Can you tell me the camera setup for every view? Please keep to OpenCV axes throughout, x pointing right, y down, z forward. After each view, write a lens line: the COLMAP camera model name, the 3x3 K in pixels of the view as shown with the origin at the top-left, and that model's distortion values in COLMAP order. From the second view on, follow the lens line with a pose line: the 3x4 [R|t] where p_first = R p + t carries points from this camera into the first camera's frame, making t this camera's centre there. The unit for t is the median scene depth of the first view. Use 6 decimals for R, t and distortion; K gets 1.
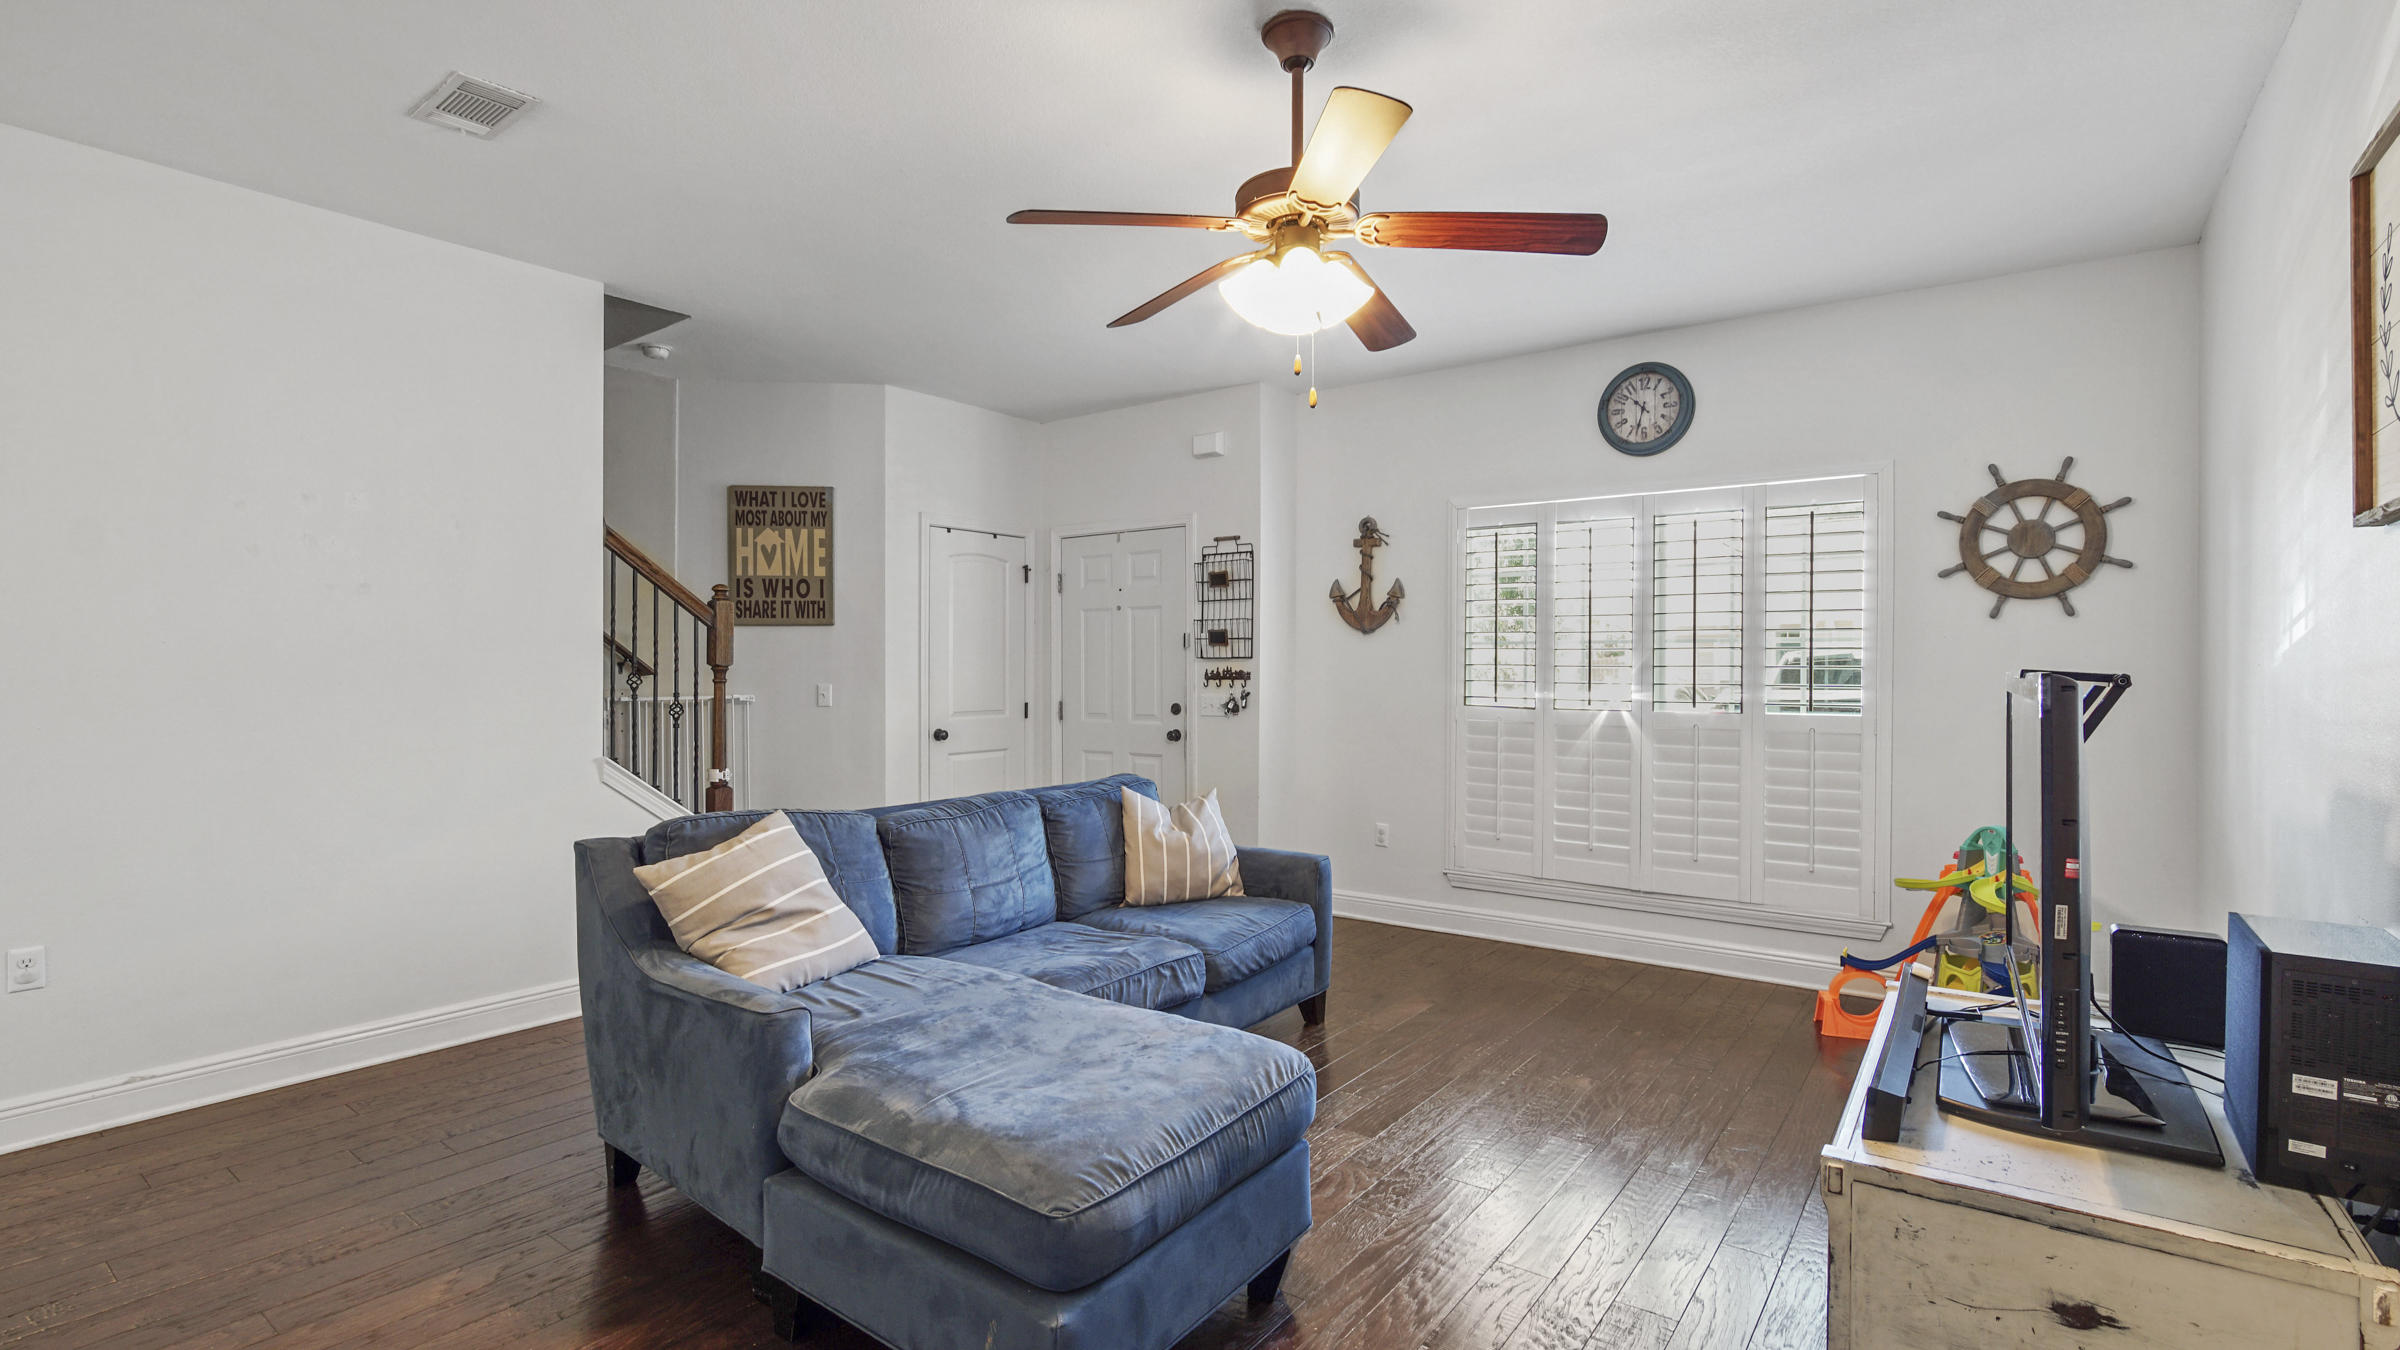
lens RADIAL K [[1099.2, 0, 1219.2], [0, 1099.2, 670.4], [0, 0, 1]] dist [-0.001931, 0.000024]
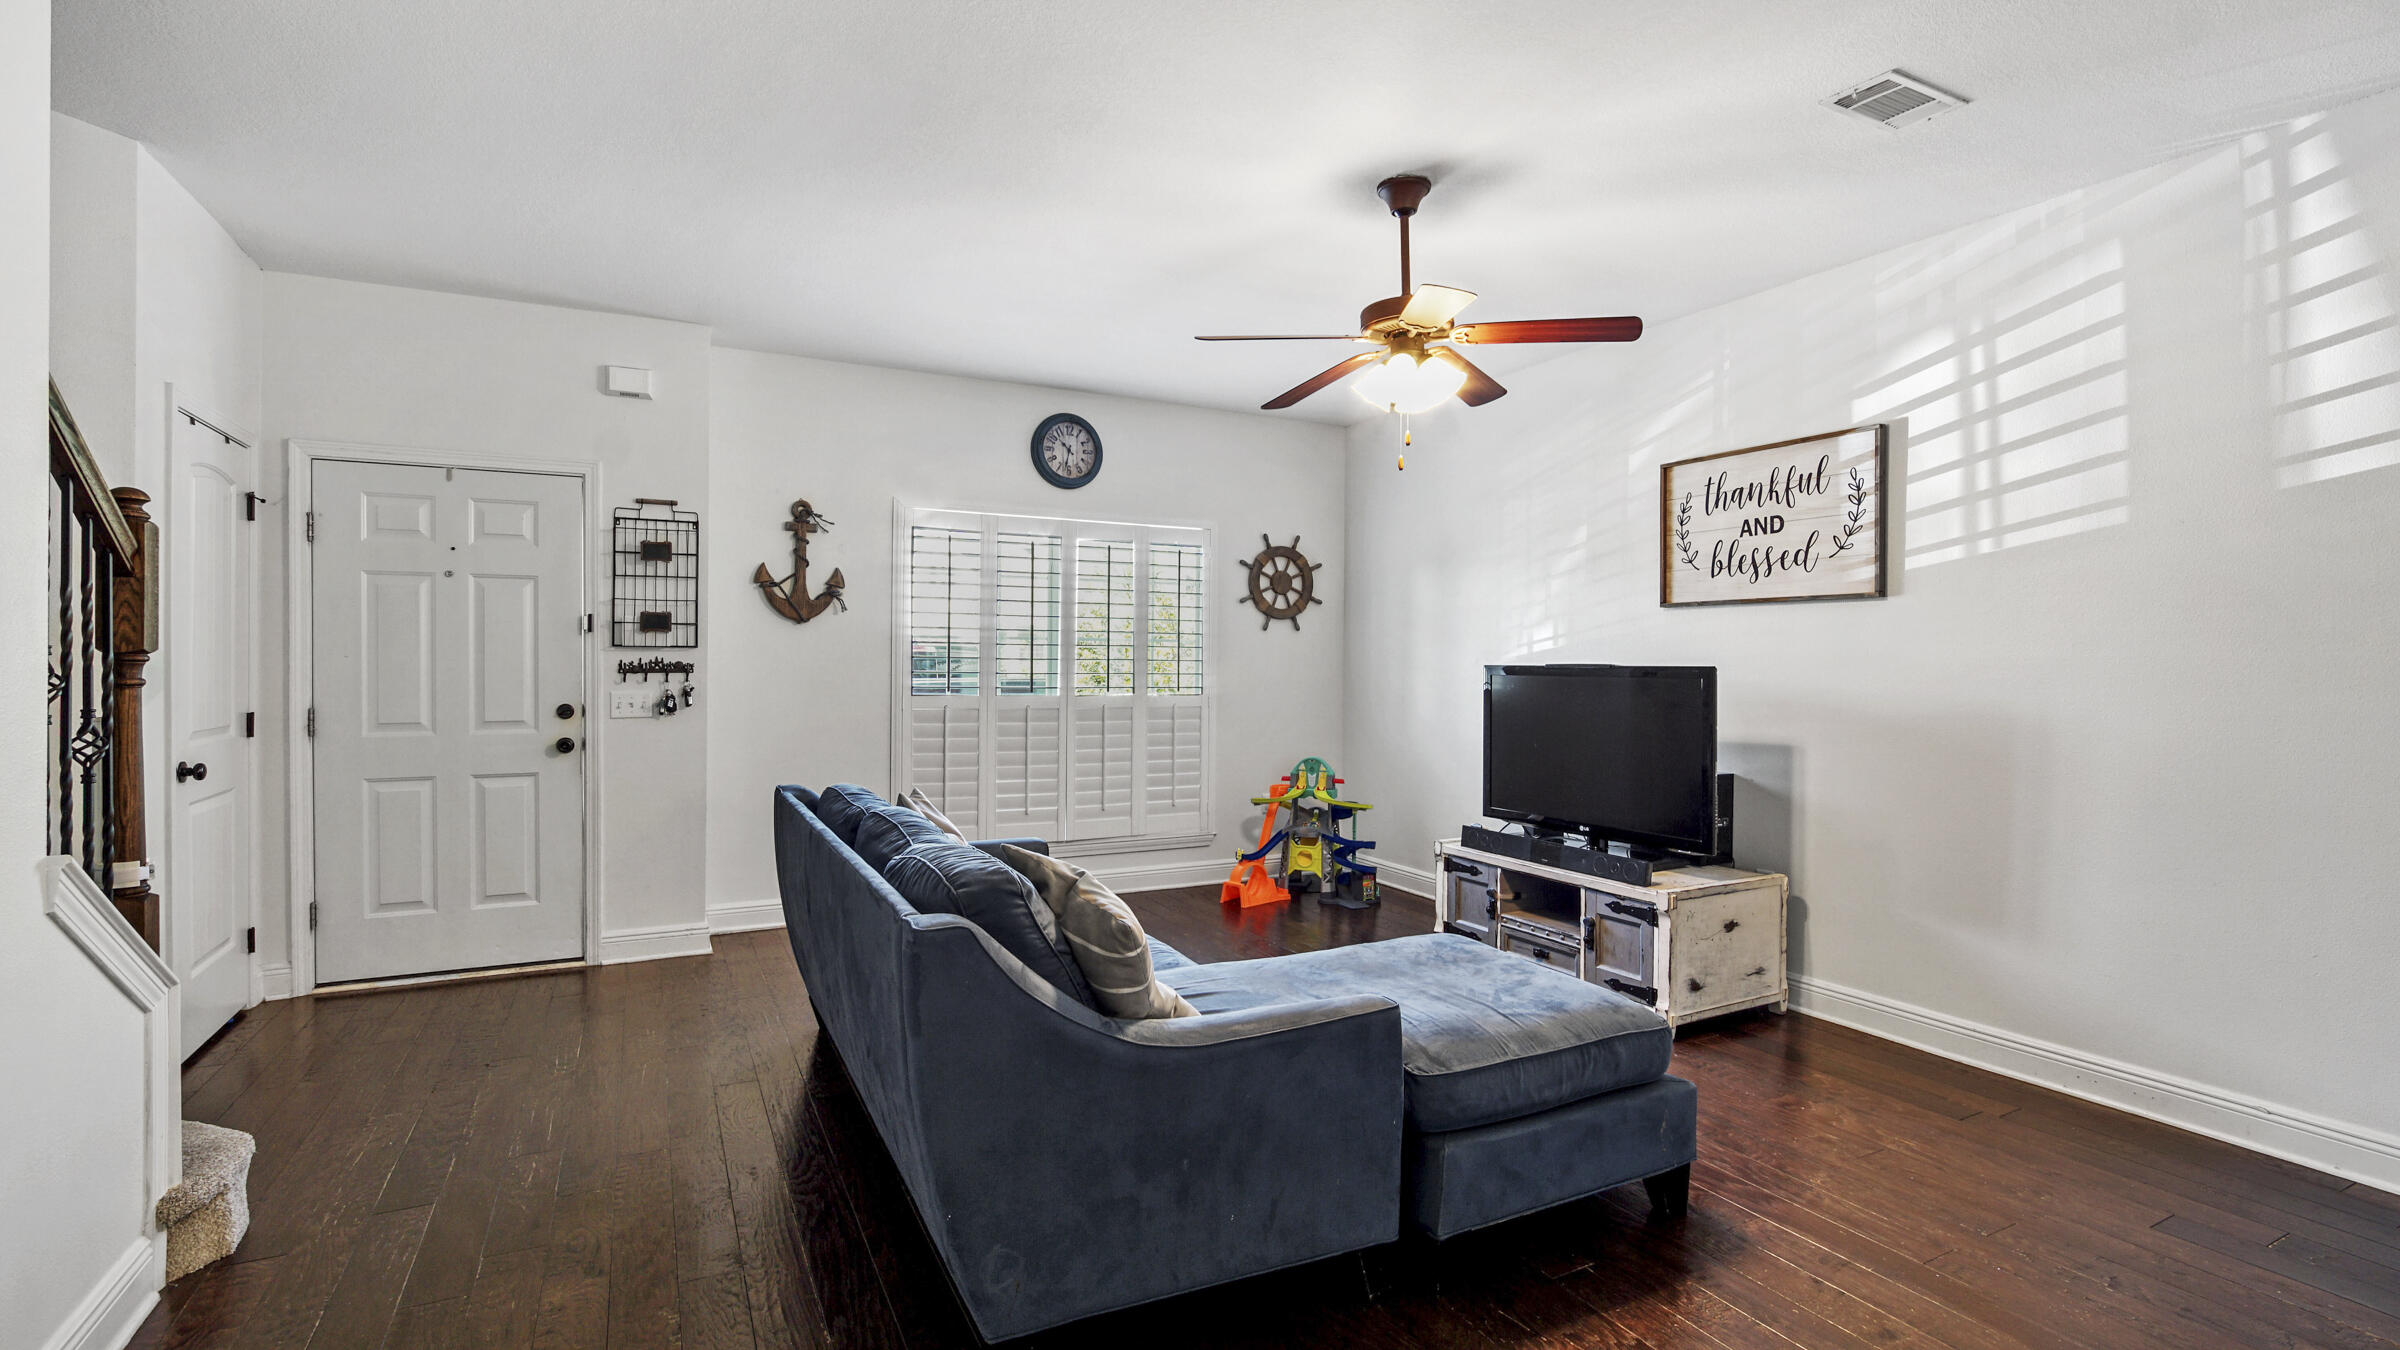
lens RADIAL K [[1077.6, 0, 1195.9], [0, 1077.6, 664.6], [0, 0, 1]] dist [-0.017912, 0.000417]
pose [[0.448616, -0.001440, 0.893724, -0.544482], [-0.002966, 0.999991, 0.003100, -0.001571], [-0.893720, -0.004041, 0.448607, 0.283173]]
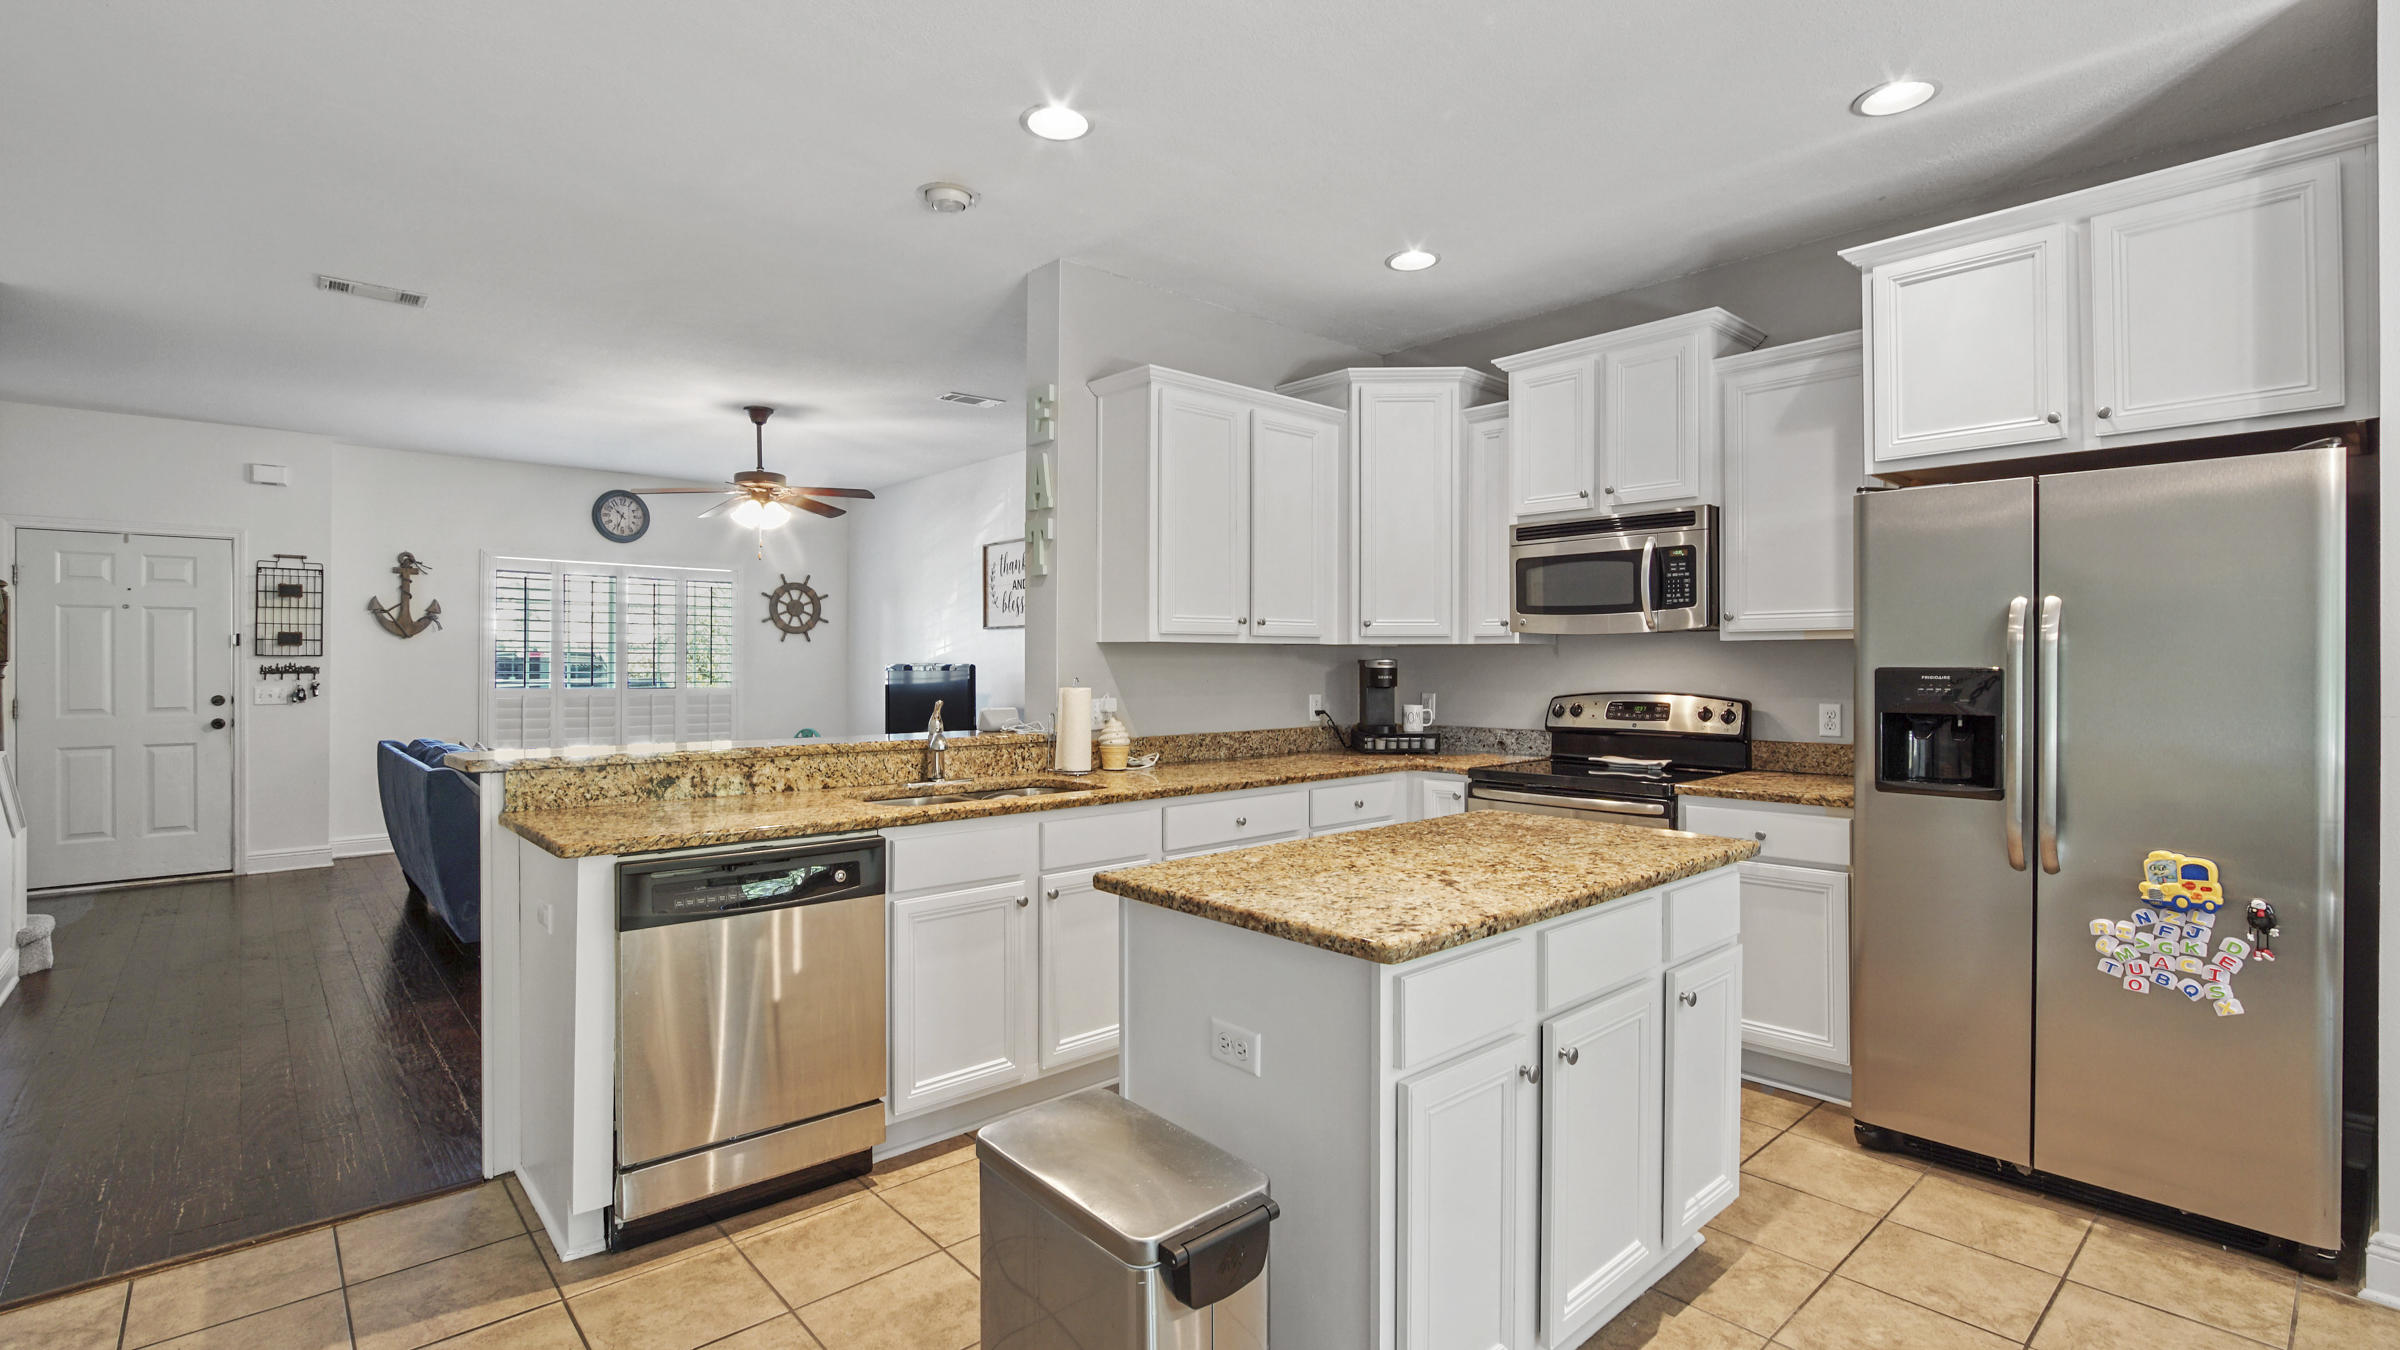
lens RADIAL K [[1079.4, 0, 1191.2], [0, 1079.4, 658.5], [0, 0, 1]] dist [-0.017511, 0.000140]
pose [[0.210619, 0.004227, 0.977559, -0.950864], [0.004004, 0.999979, -0.005186, 0.001956], [-0.977560, 0.005006, 0.210597, -0.217858]]
